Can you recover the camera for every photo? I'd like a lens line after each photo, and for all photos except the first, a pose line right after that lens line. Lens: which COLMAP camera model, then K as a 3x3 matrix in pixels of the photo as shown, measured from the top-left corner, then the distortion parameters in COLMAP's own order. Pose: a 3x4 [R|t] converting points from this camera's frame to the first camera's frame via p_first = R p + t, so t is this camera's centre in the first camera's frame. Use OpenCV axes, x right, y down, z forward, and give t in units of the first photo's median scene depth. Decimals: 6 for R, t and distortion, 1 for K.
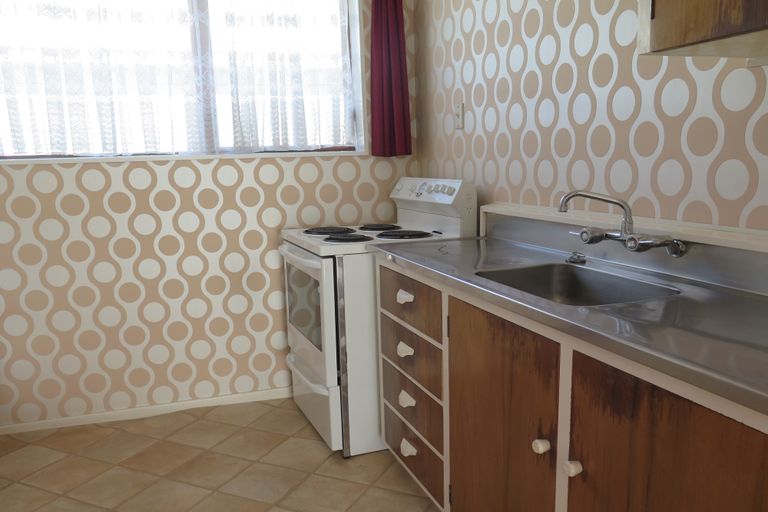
lens RADIAL K [[640.5, 0, 386.3], [0, 640.5, 256.8], [0, 0, 1]] dist [-0.013951, 0.001388]
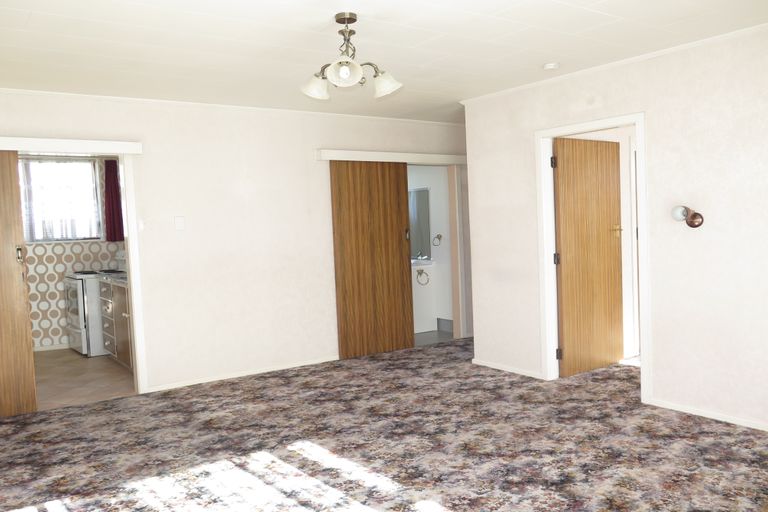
lens RADIAL K [[640.5, 0, 383.3], [0, 640.5, 256.0], [0, 0, 1]] dist [-0.013951, 0.001388]
pose [[0.967566, -0.019837, 0.251840, 0.378452], [0.049019, 0.992707, -0.110137, 0.210070], [-0.247818, 0.118909, 0.961481, -1.546028]]
